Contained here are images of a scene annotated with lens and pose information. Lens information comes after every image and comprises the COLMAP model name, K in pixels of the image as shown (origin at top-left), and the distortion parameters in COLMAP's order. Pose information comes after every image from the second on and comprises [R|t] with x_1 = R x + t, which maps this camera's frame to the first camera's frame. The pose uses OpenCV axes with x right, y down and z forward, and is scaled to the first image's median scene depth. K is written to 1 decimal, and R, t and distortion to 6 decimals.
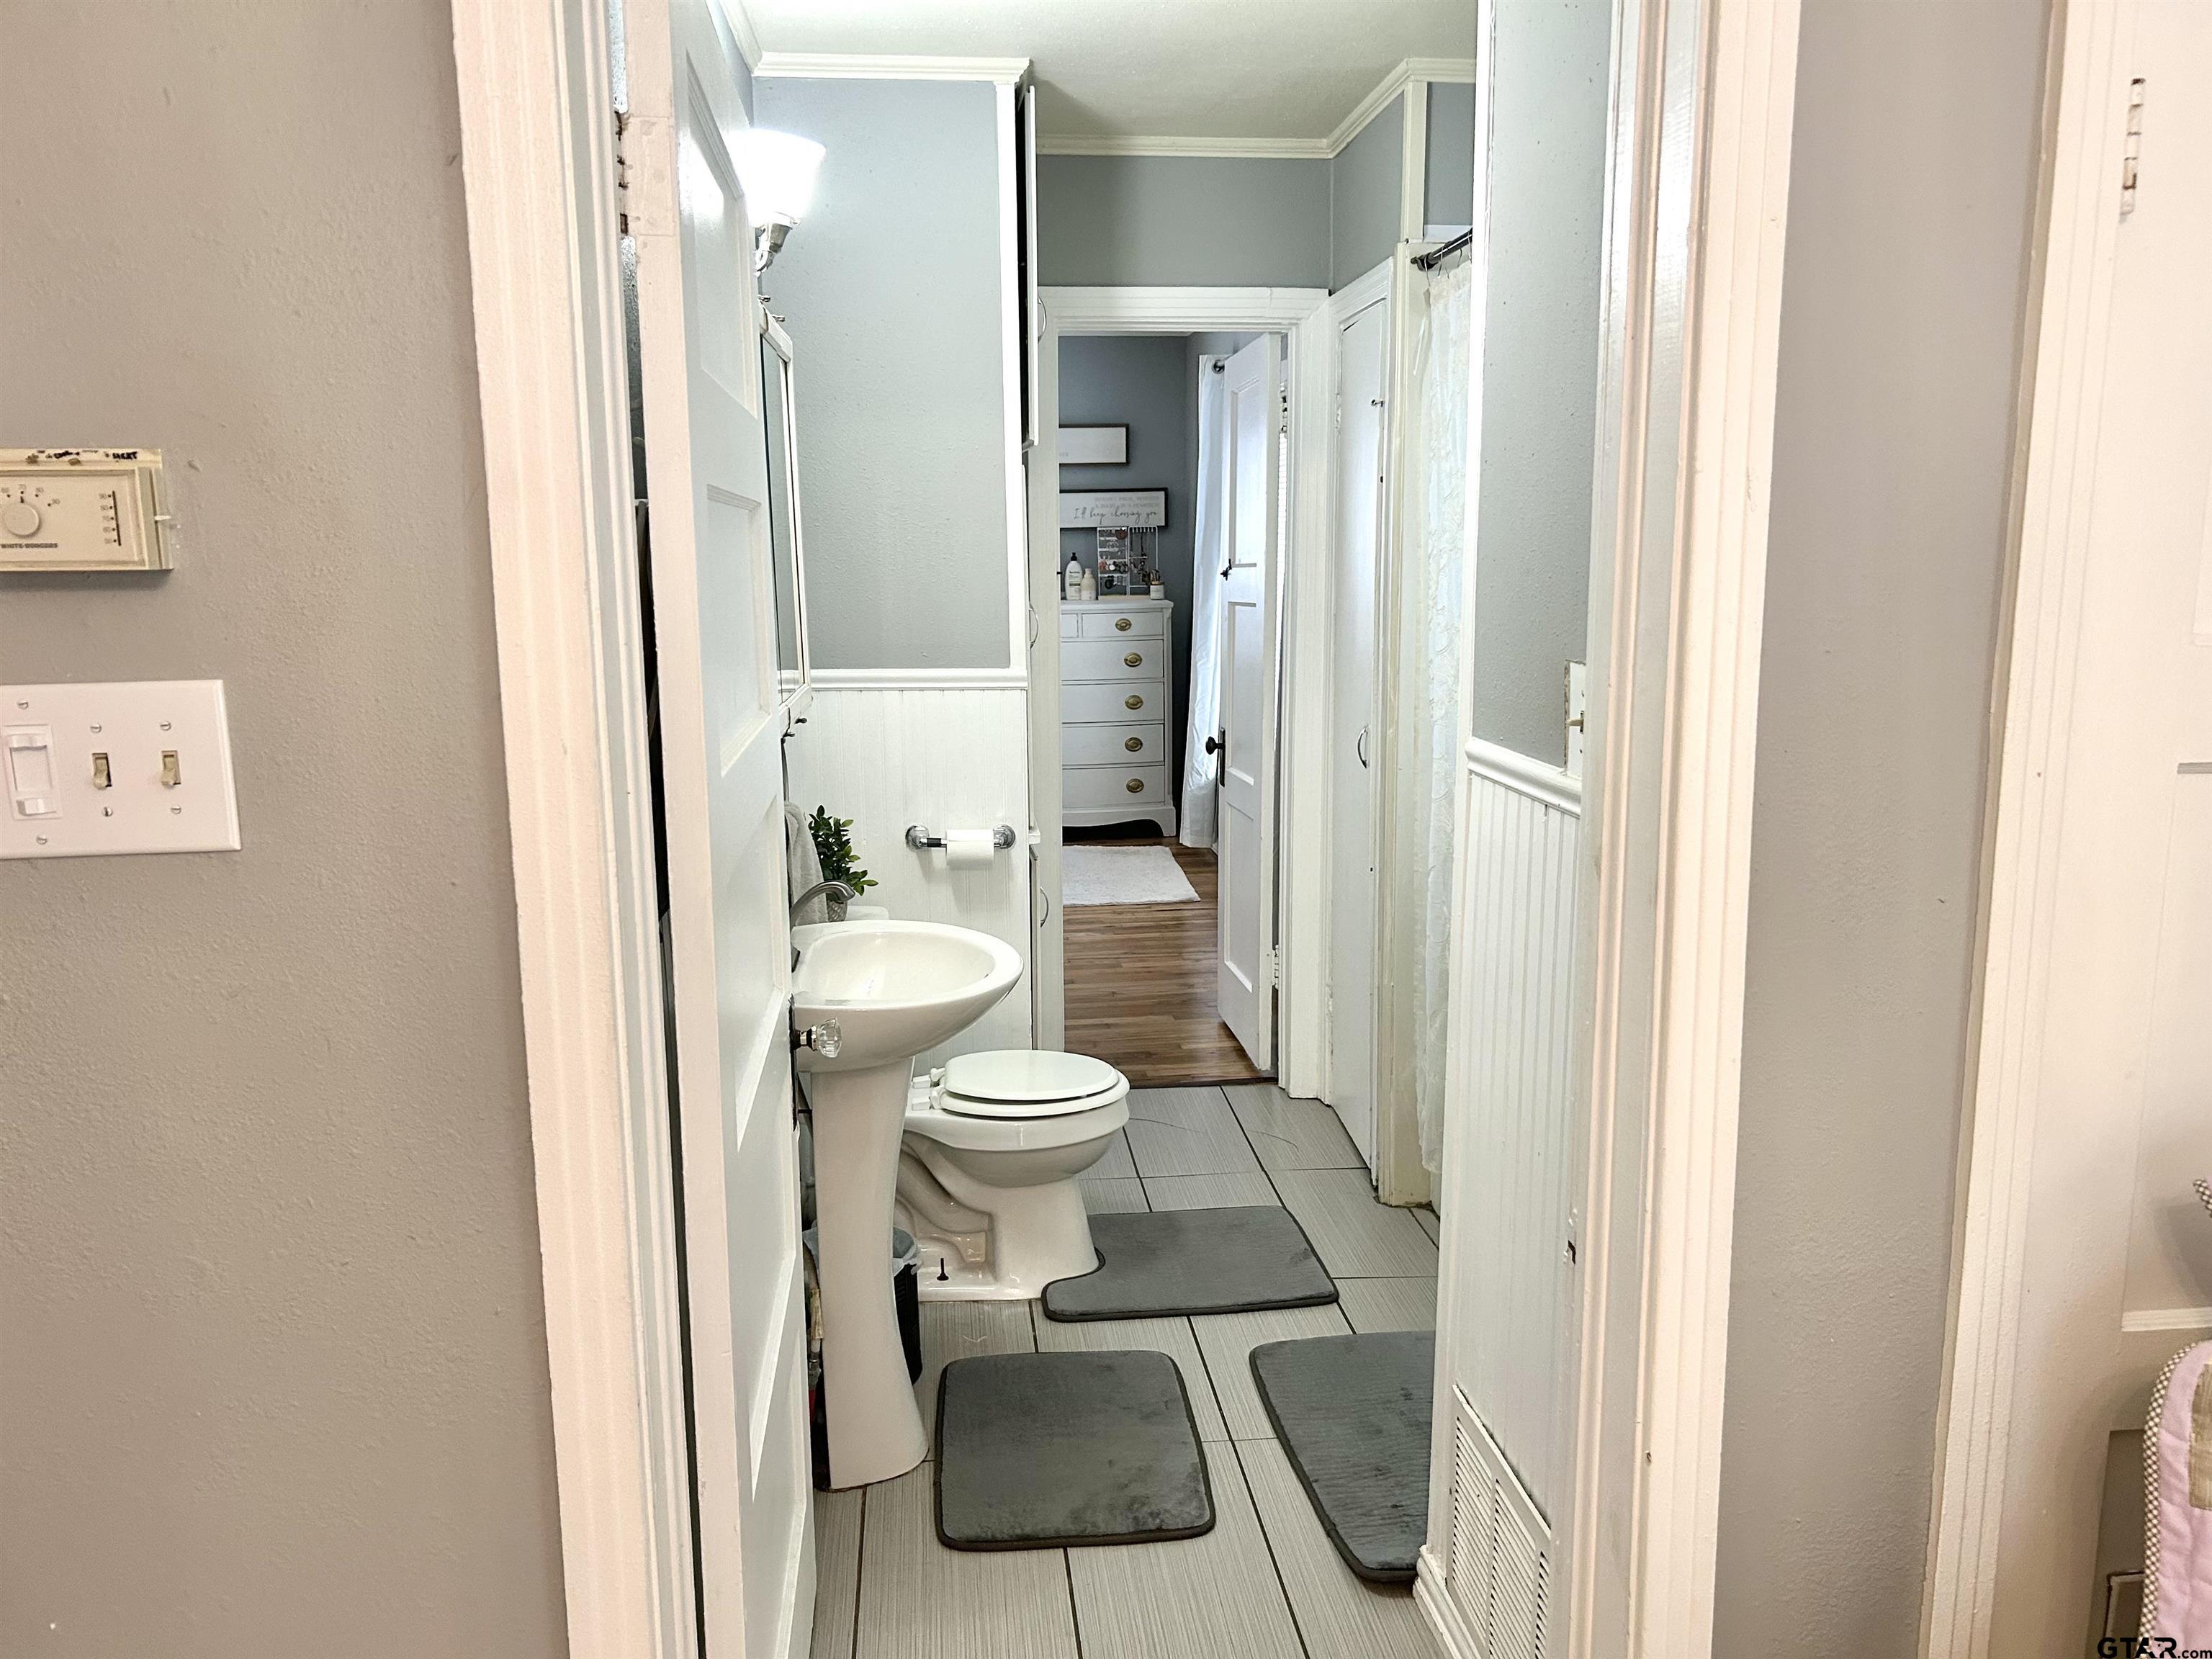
lens RADIAL K [[1668.6, 0, 1106.0], [0, 1668.6, 829.5], [0, 0, 1]] dist [0.100805, -0.200633]
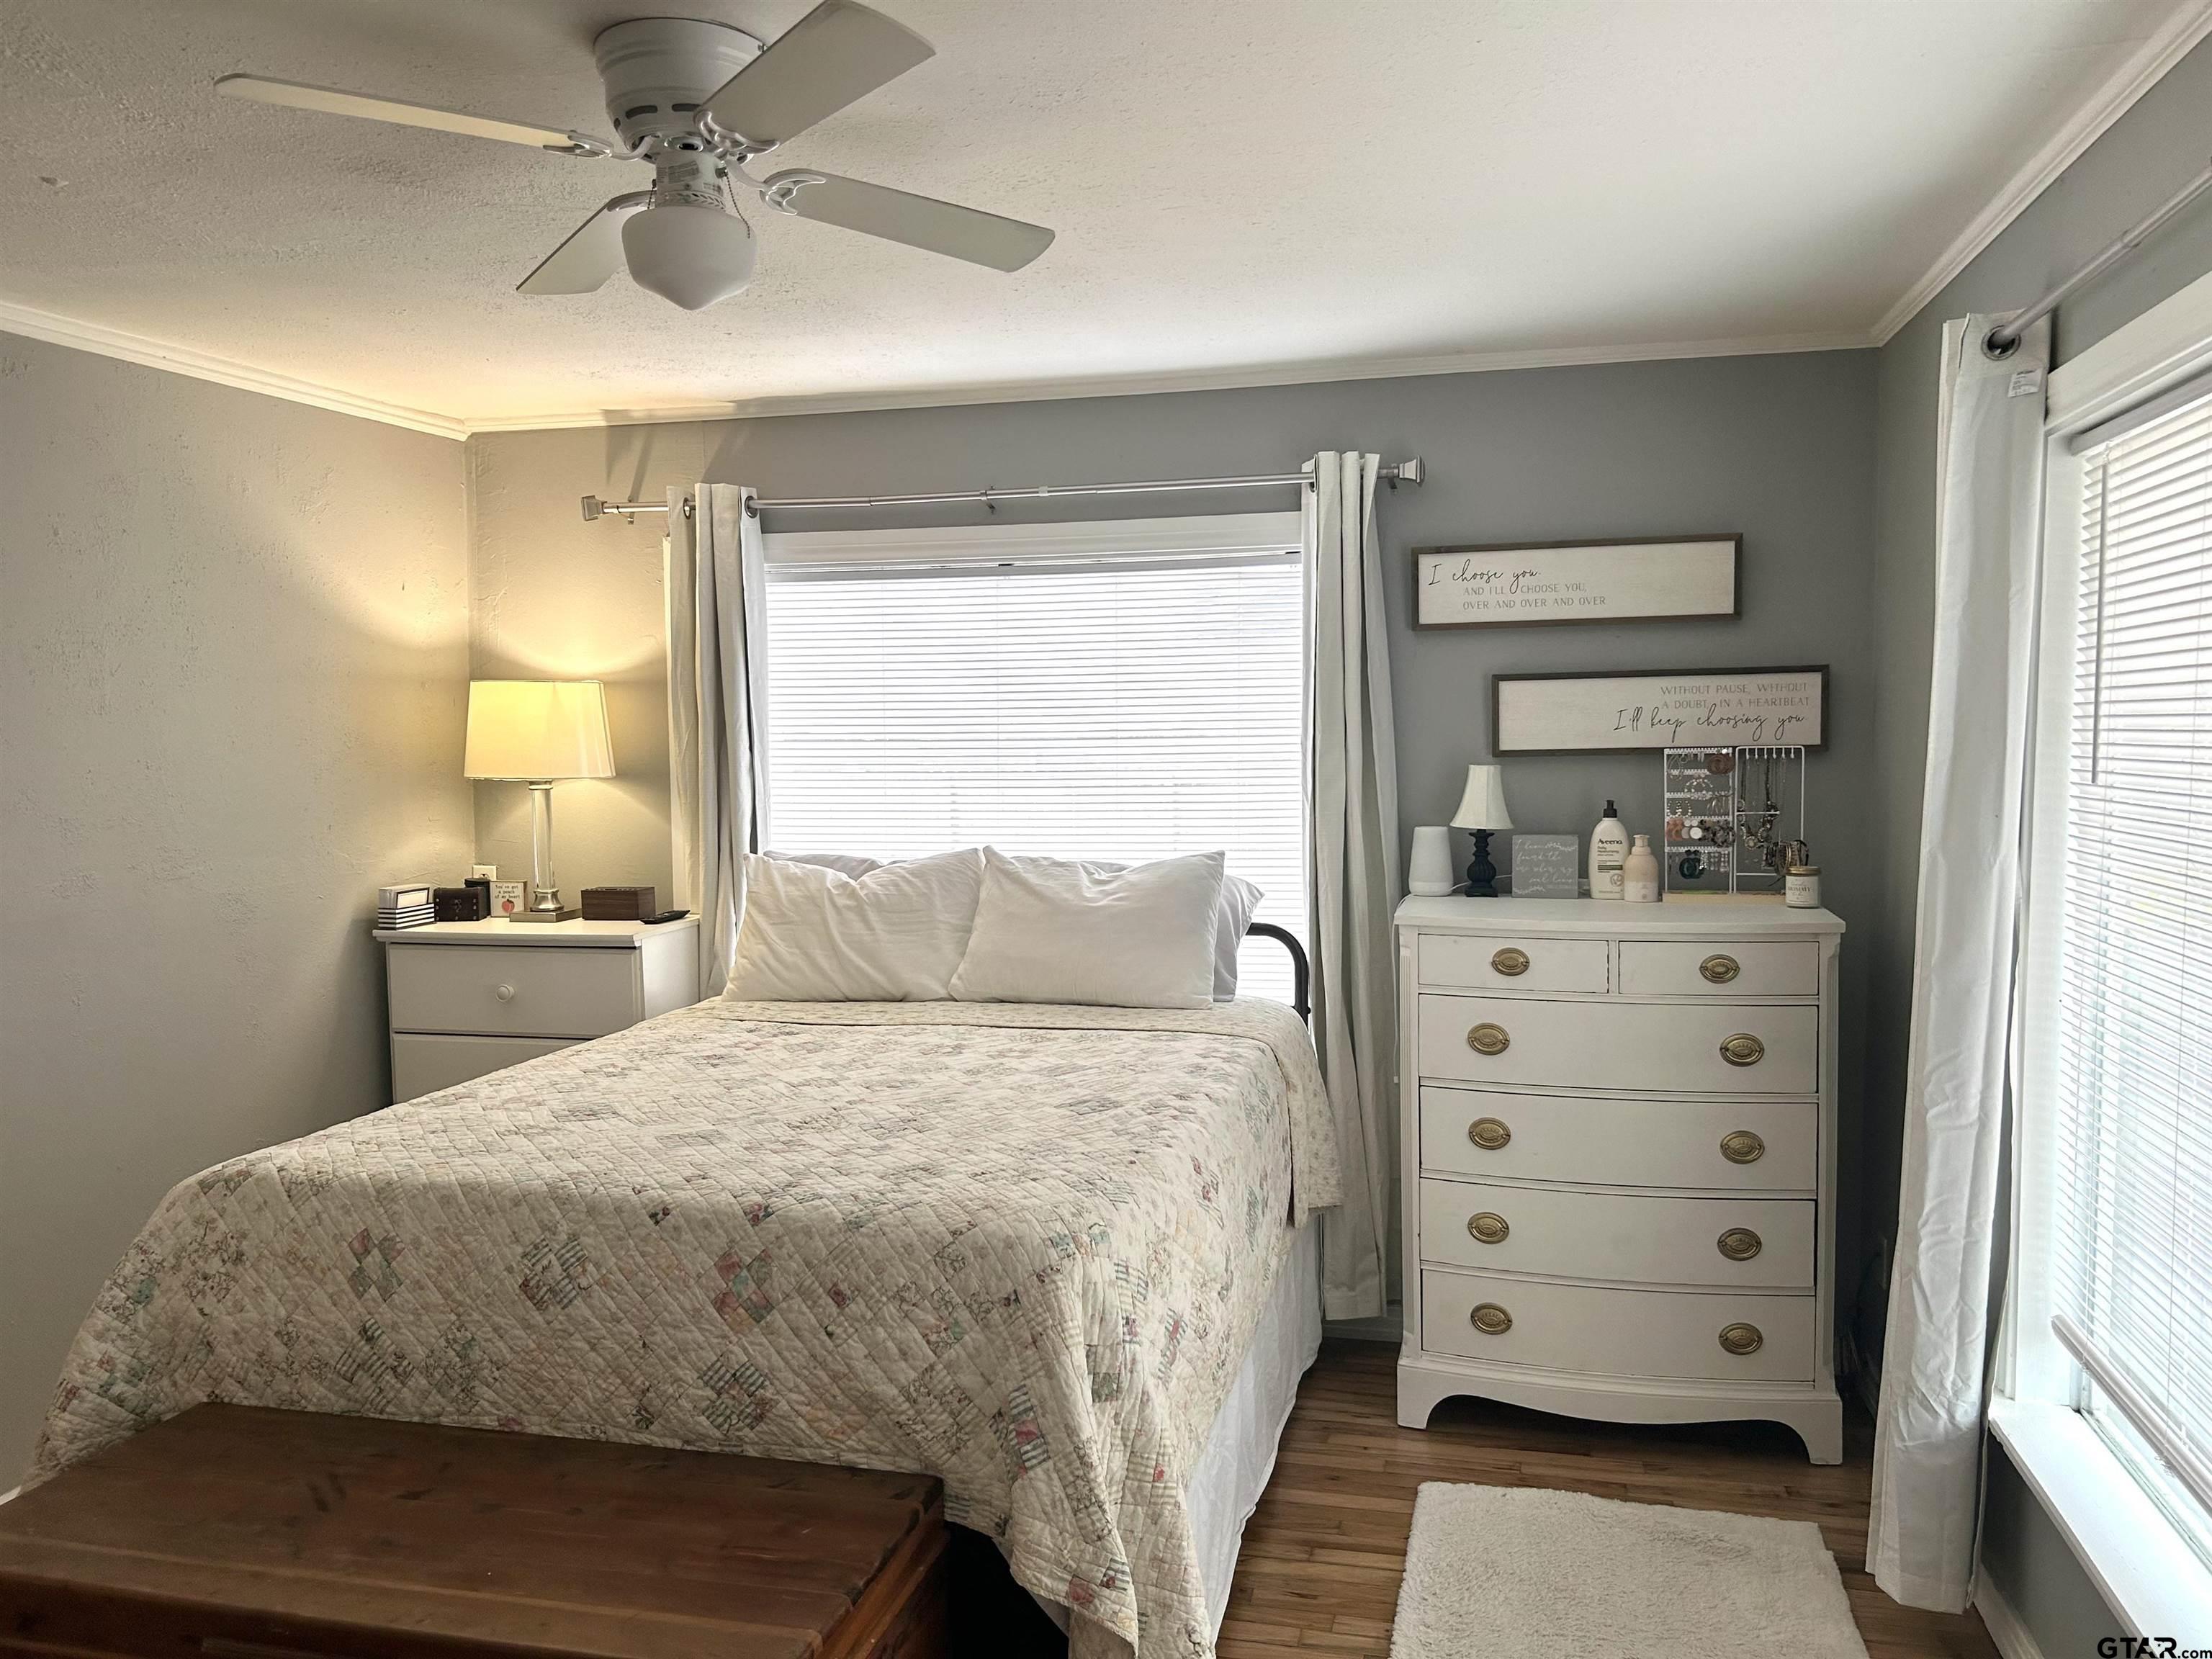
lens RADIAL K [[1654.7, 0, 1106.0], [0, 1654.7, 829.5], [0, 0, 1]] dist [0.055791, -0.066883]
pose [[0.937770, 0.021174, -0.346612, 0.010214], [-0.062739, 0.992044, -0.109140, -0.097568], [0.341543, 0.124094, 0.931638, 0.516407]]
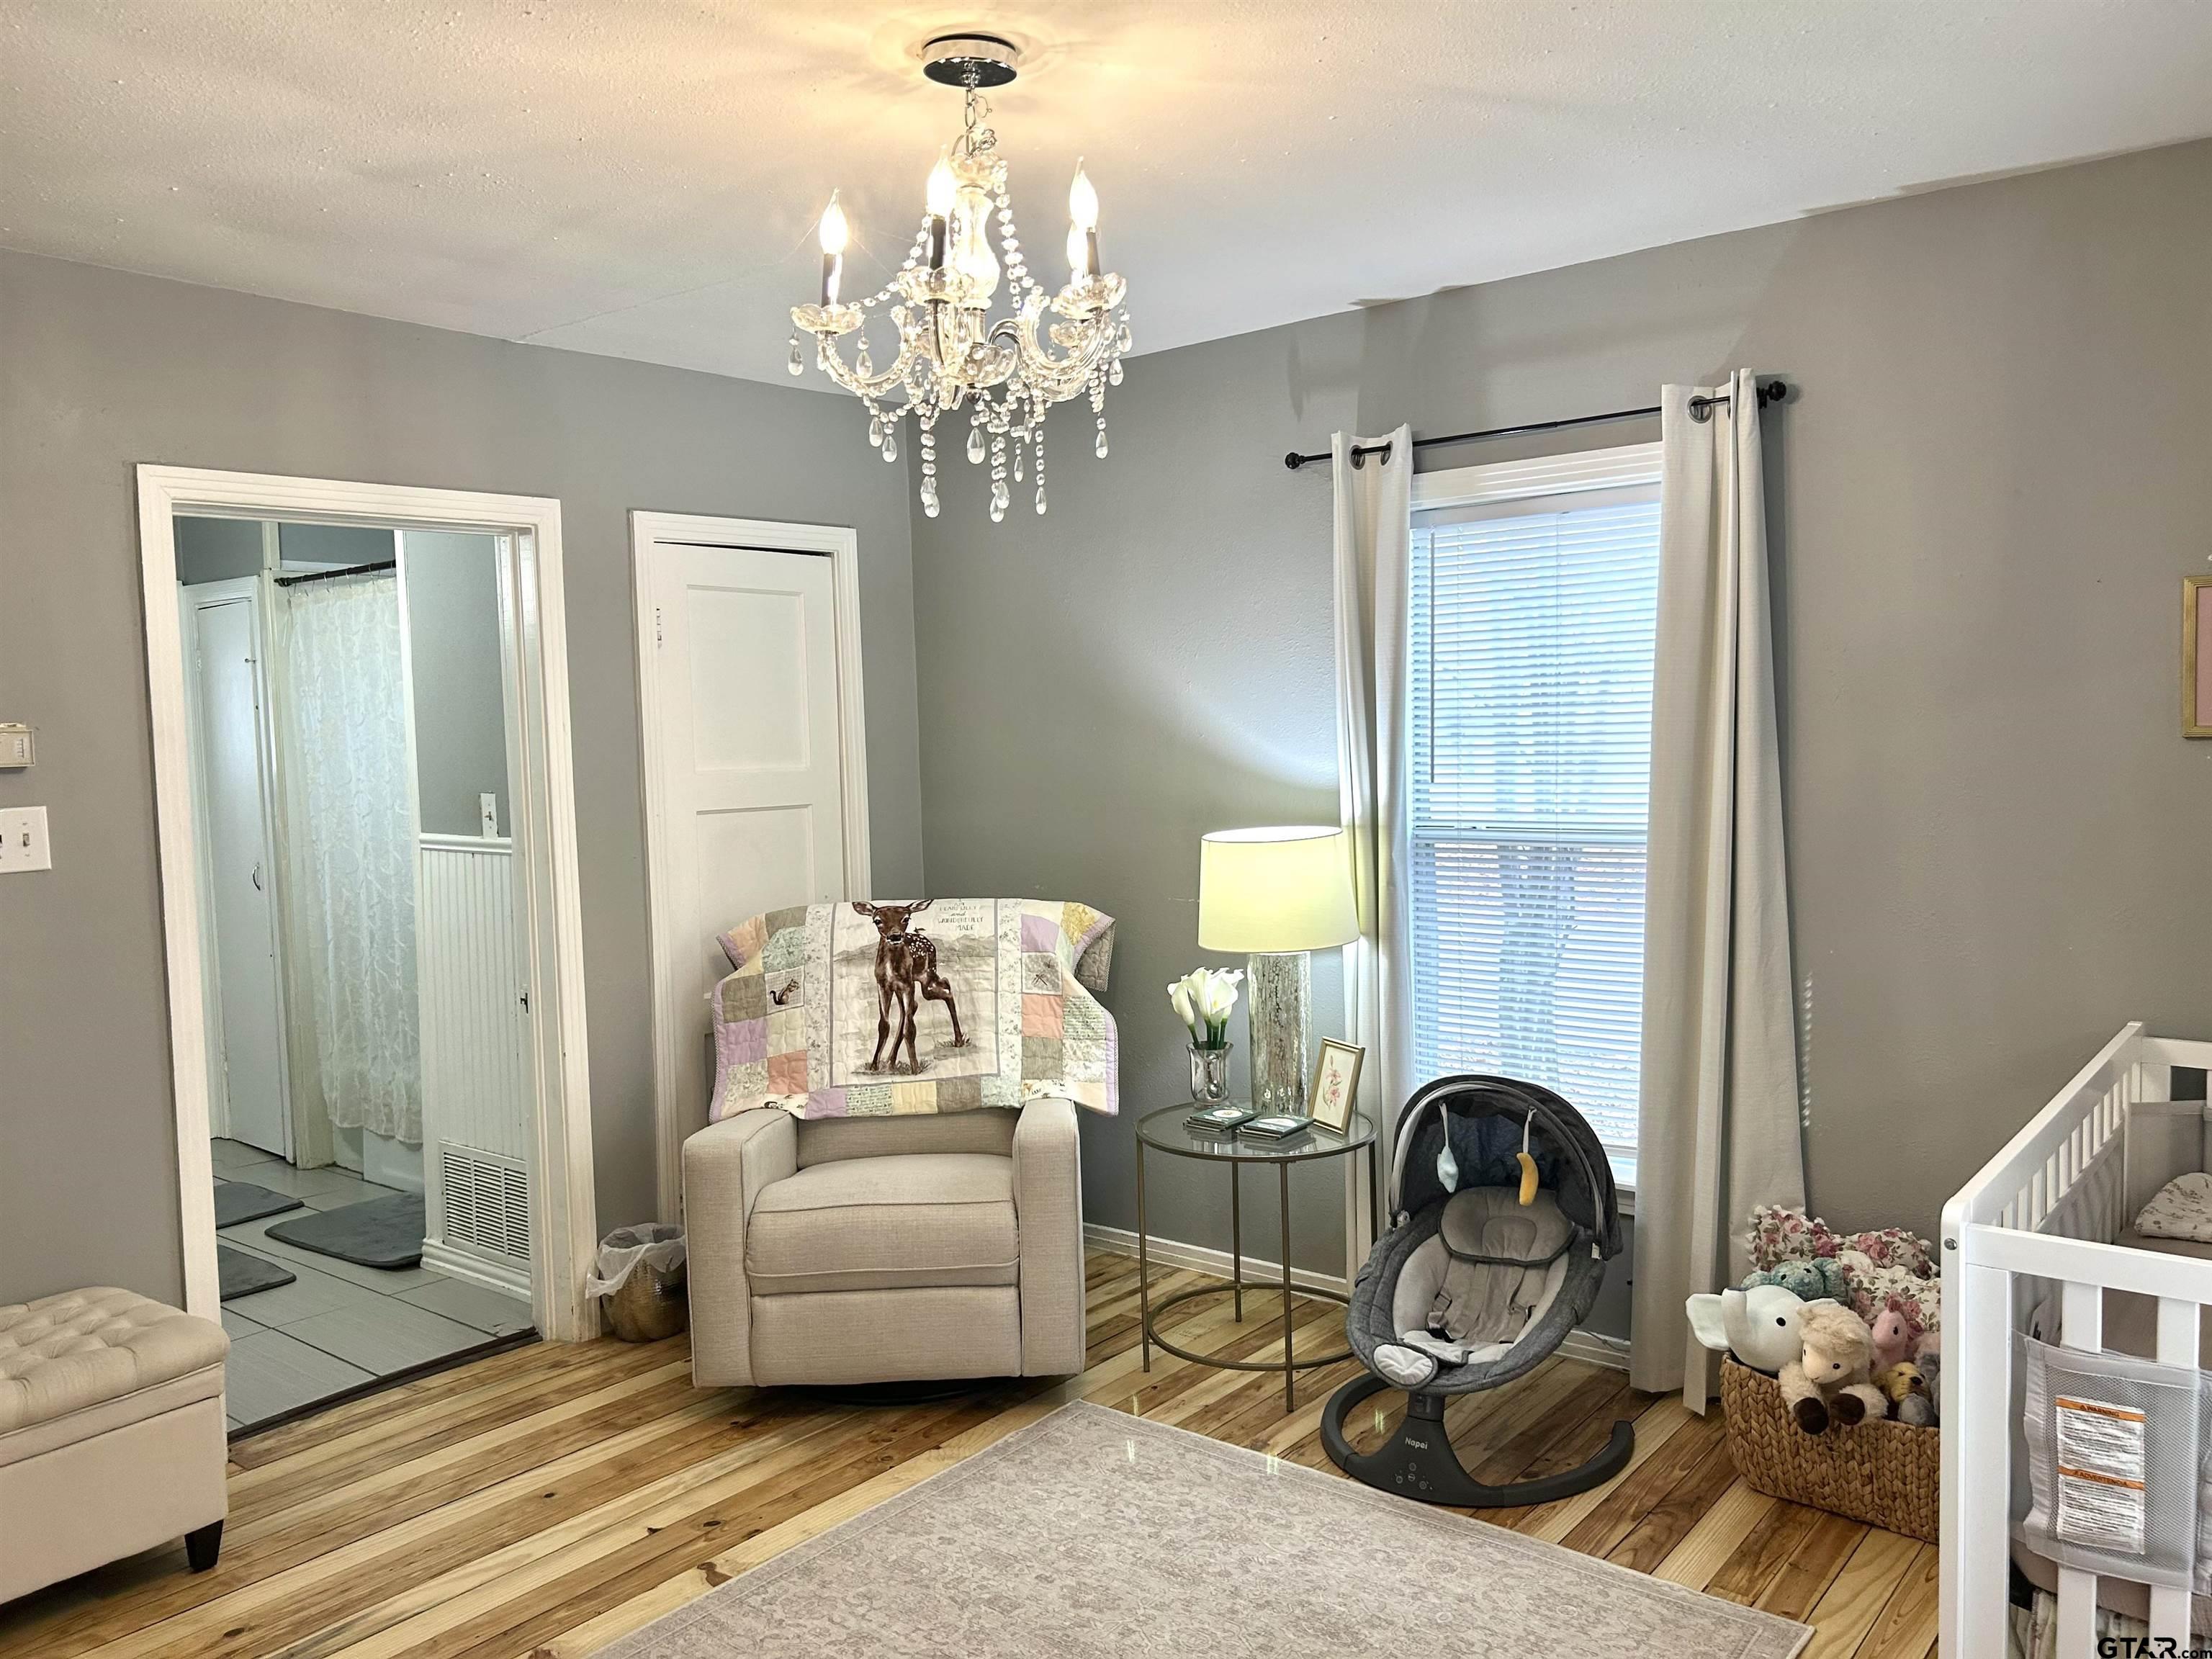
lens RADIAL K [[1668.6, 0, 1106.0], [0, 1668.6, 829.5], [0, 0, 1]] dist [0.100805, -0.200633]
pose [[0.719085, -0.057203, 0.692564, -0.291214], [0.139423, 0.988218, -0.063138, 0.089072], [-0.680792, 0.141961, 0.718588, -0.523745]]
